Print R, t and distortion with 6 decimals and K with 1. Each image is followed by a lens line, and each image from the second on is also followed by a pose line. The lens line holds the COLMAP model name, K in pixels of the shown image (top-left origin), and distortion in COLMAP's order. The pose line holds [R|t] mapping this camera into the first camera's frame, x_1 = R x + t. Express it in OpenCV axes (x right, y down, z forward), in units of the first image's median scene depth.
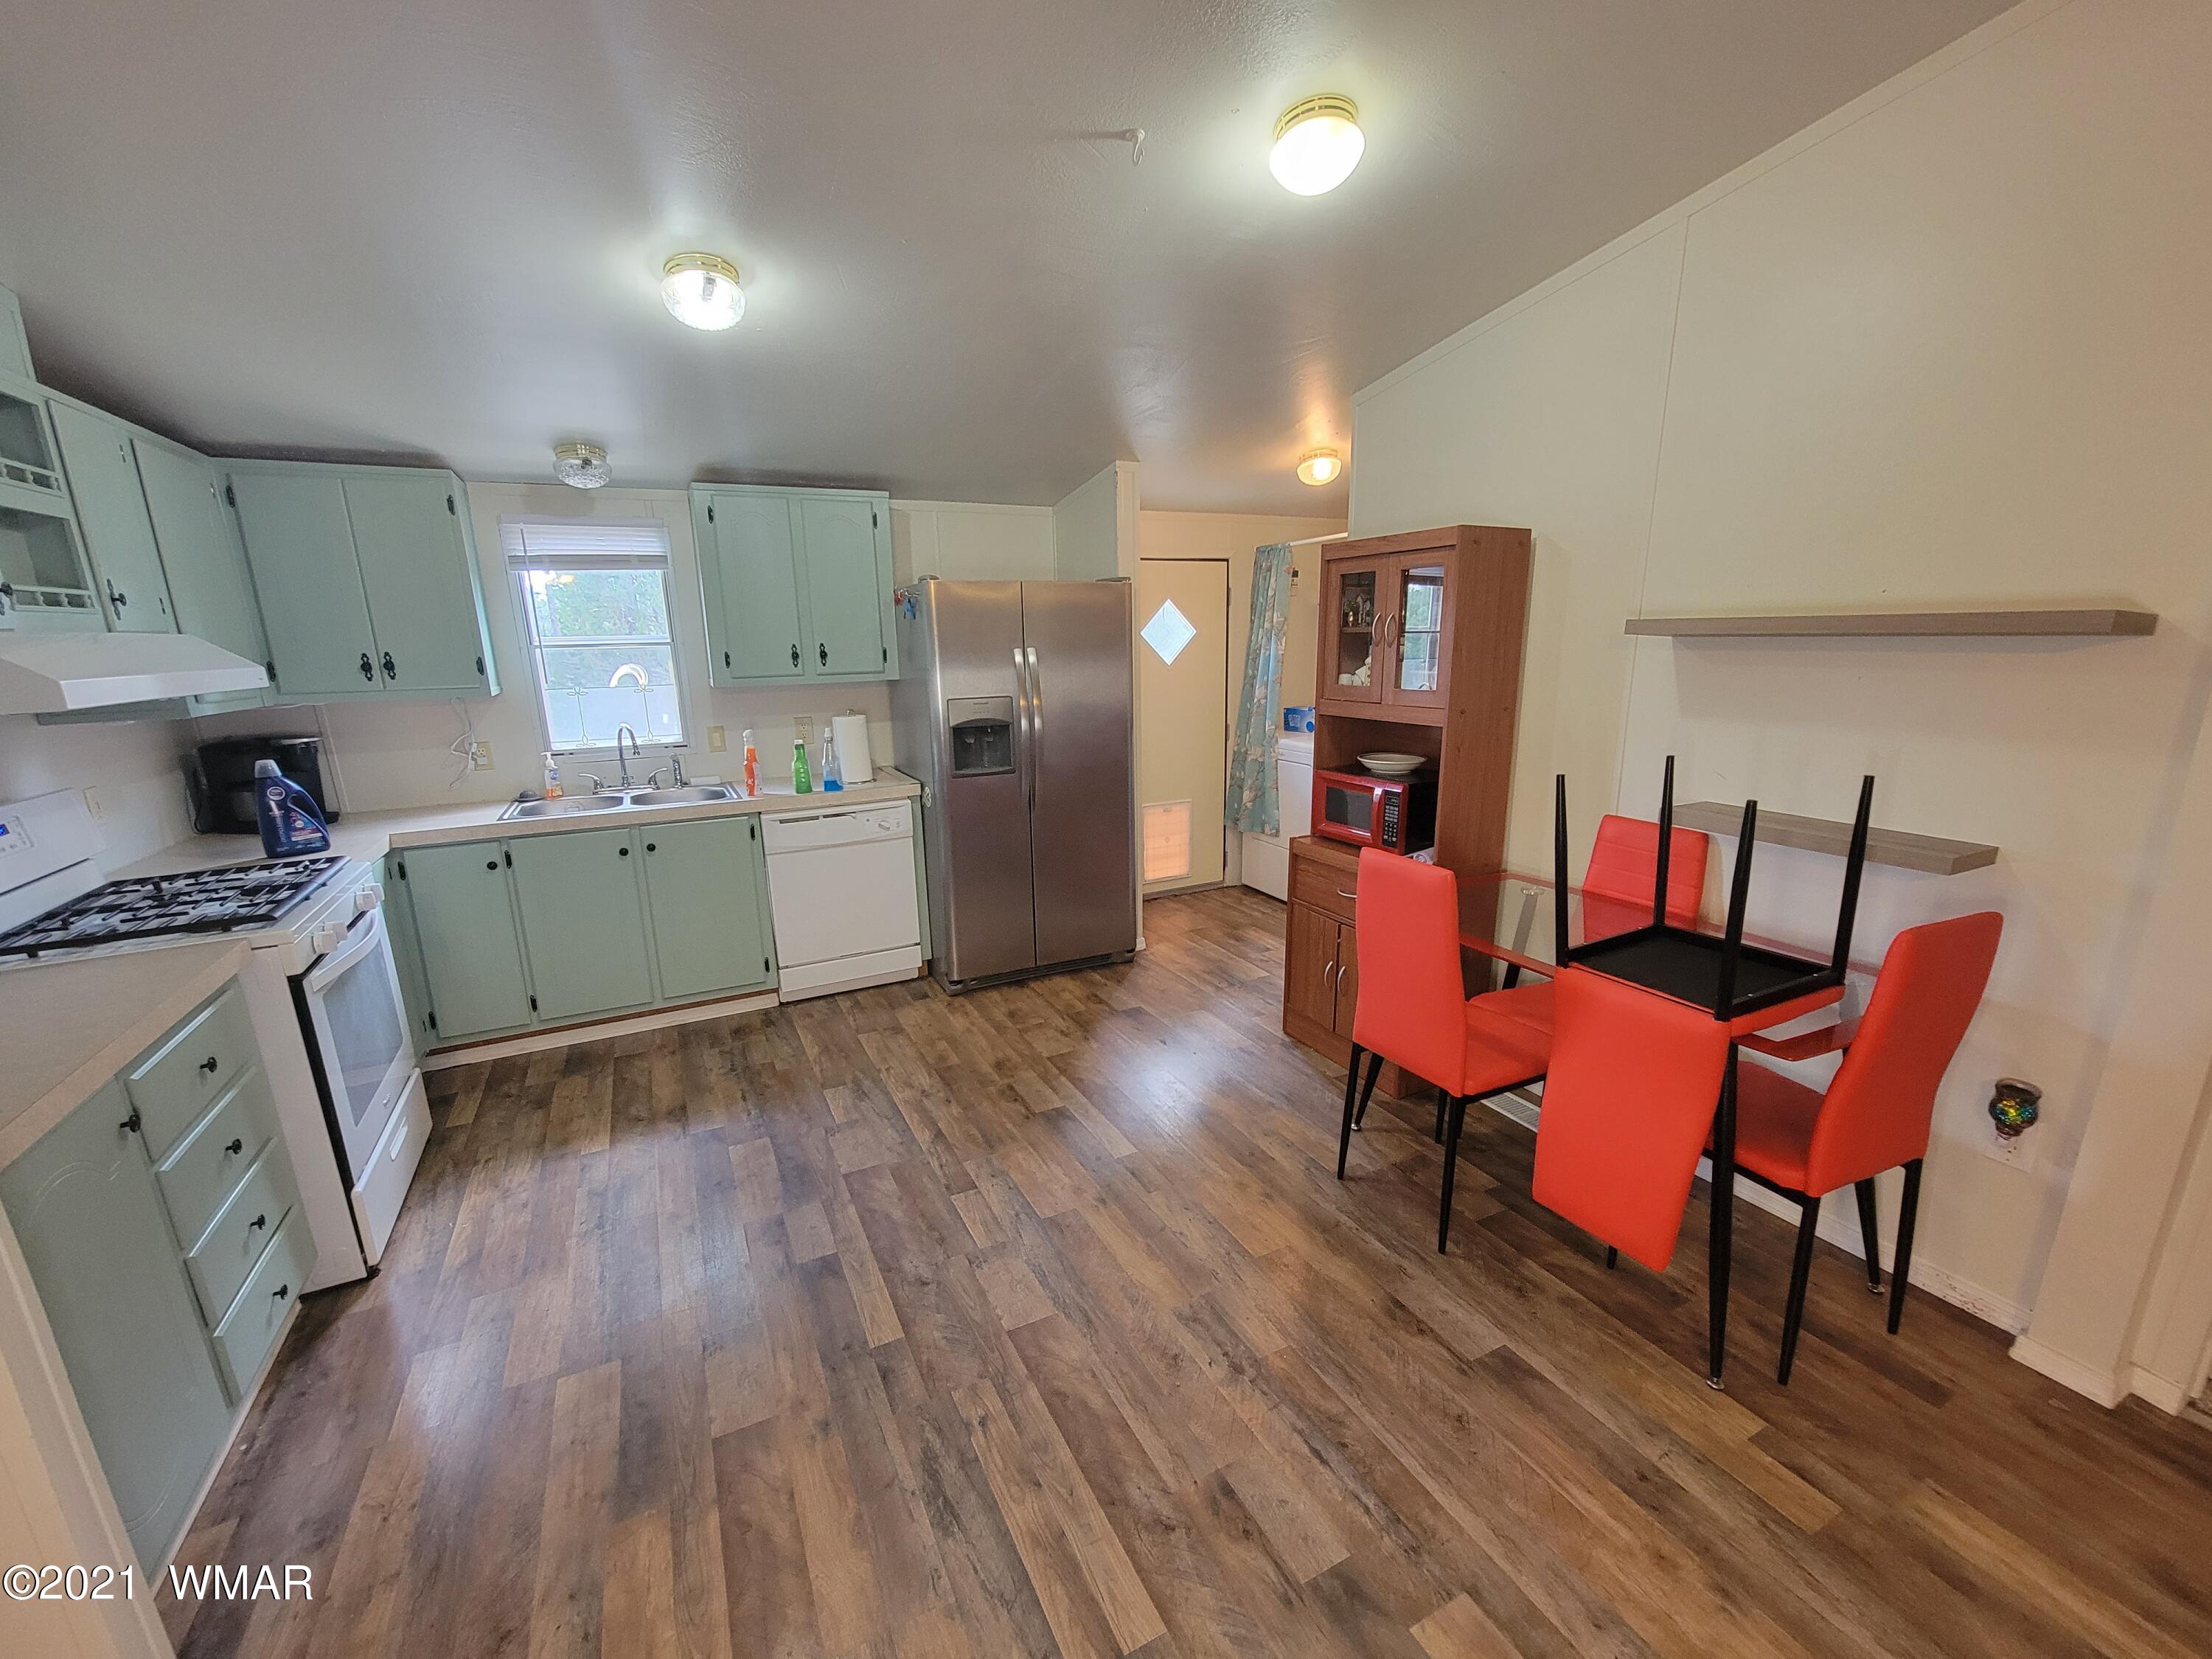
lens RADIAL K [[900.1, 0, 1107.0], [0, 900.1, 861.3], [0, 0, 1]] dist [-0.002652, -0.000079]
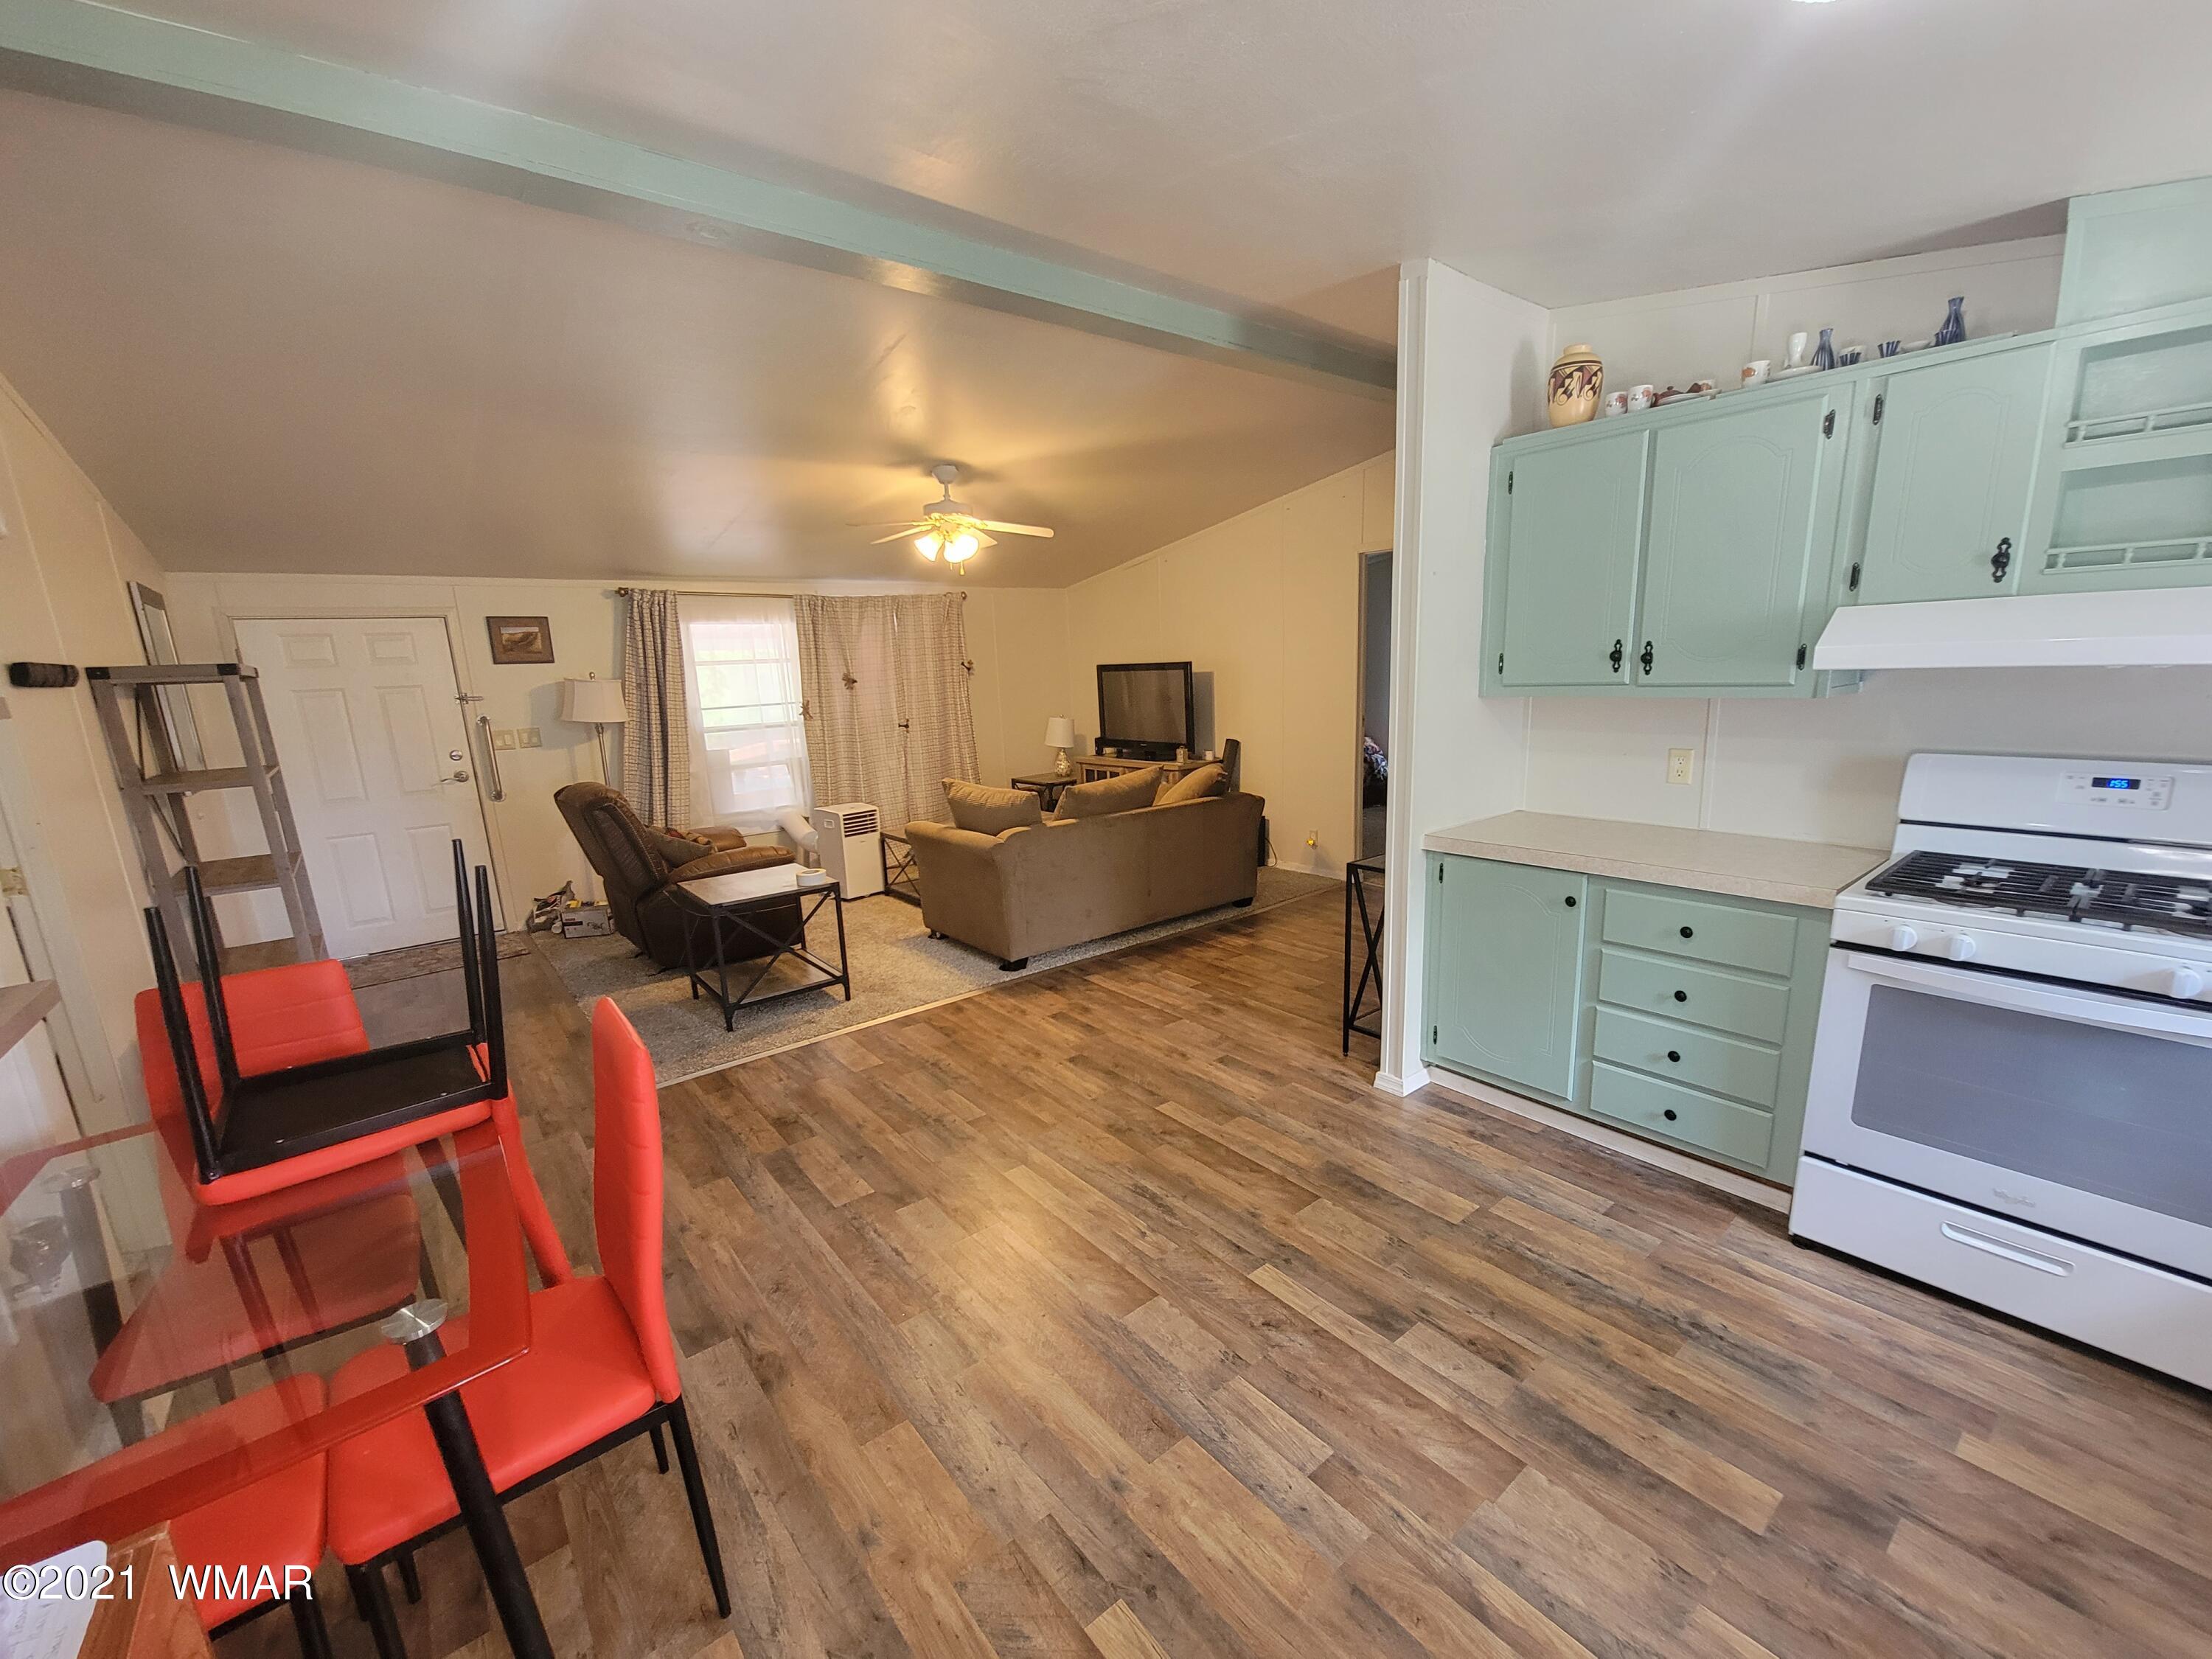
lens RADIAL K [[906.7, 0, 1108.3], [0, 906.7, 857.6], [0, 0, 1]] dist [0.001426, -0.000183]
pose [[-0.976240, 0.102451, -0.190945, 0.059904], [0.006572, 0.894767, 0.446485, -0.254315], [0.216594, 0.434621, -0.874180, 1.001908]]
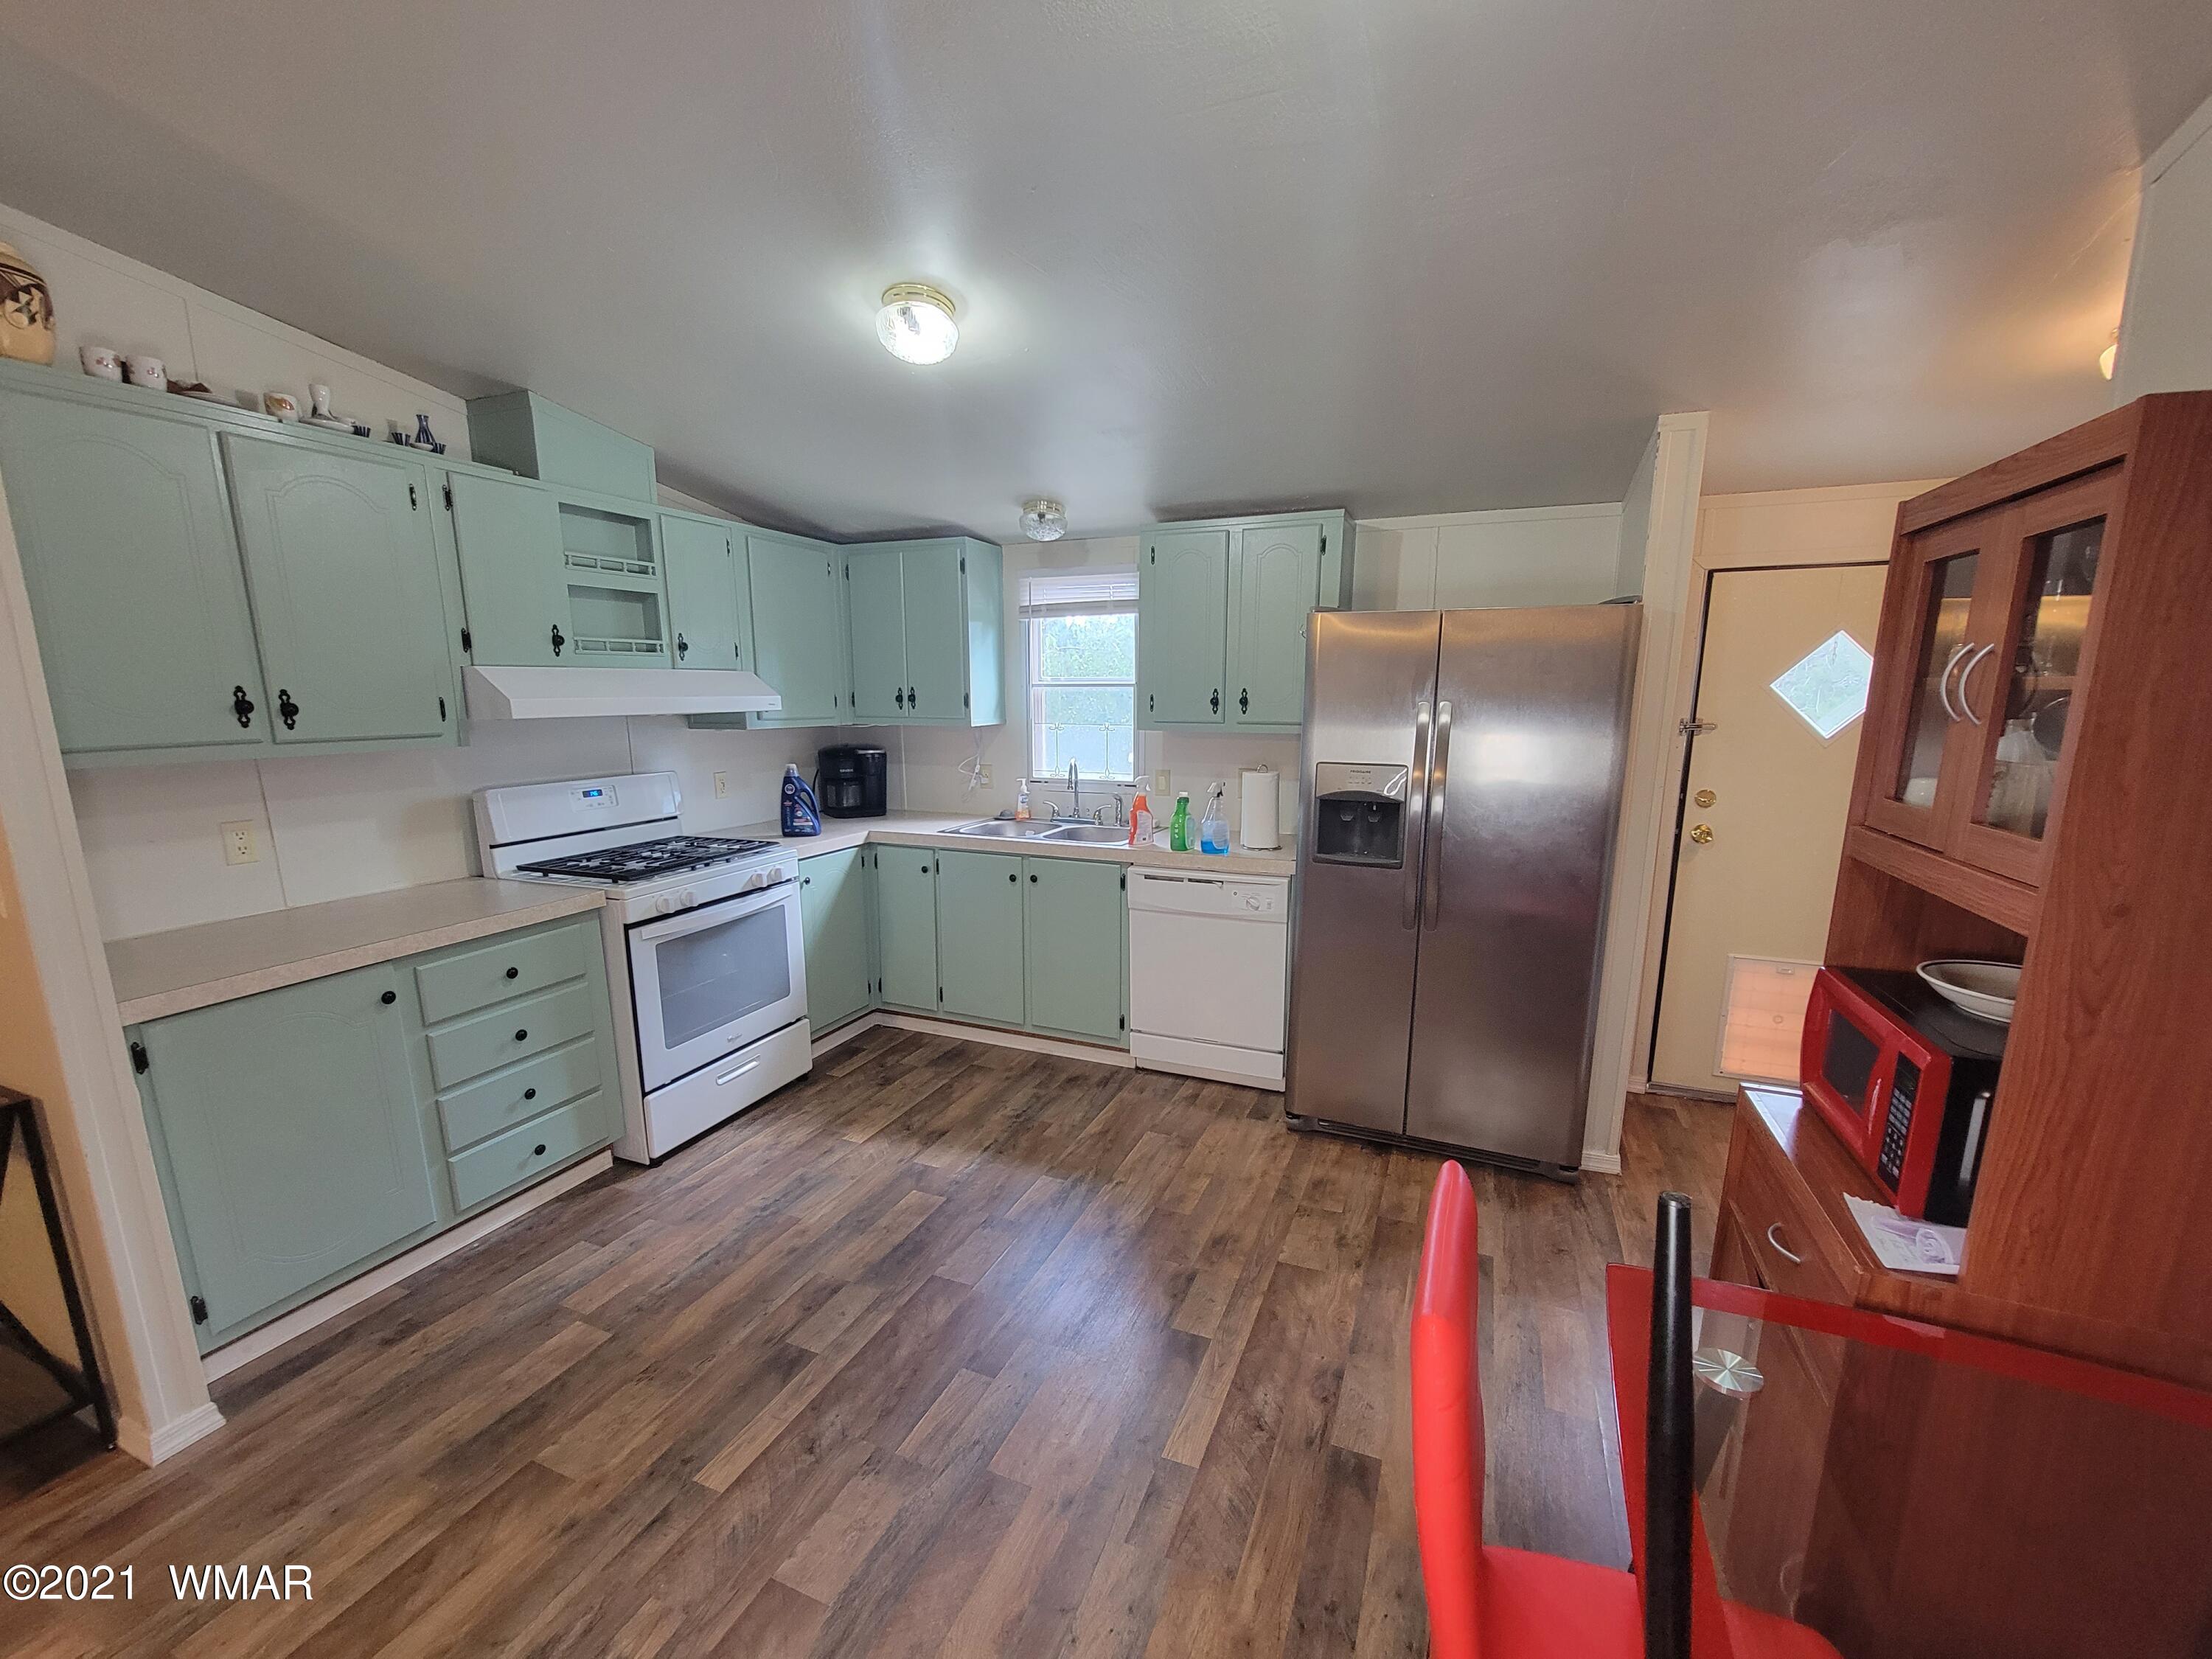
lens RADIAL K [[906.7, 0, 1108.3], [0, 906.7, 857.6], [0, 0, 1]] dist [0.001426, -0.000183]
pose [[0.647617, 0.160462, -0.744879, 0.322425], [-0.199069, 0.979253, 0.037876, -0.095766], [0.735502, 0.123753, 0.666124, 0.363690]]
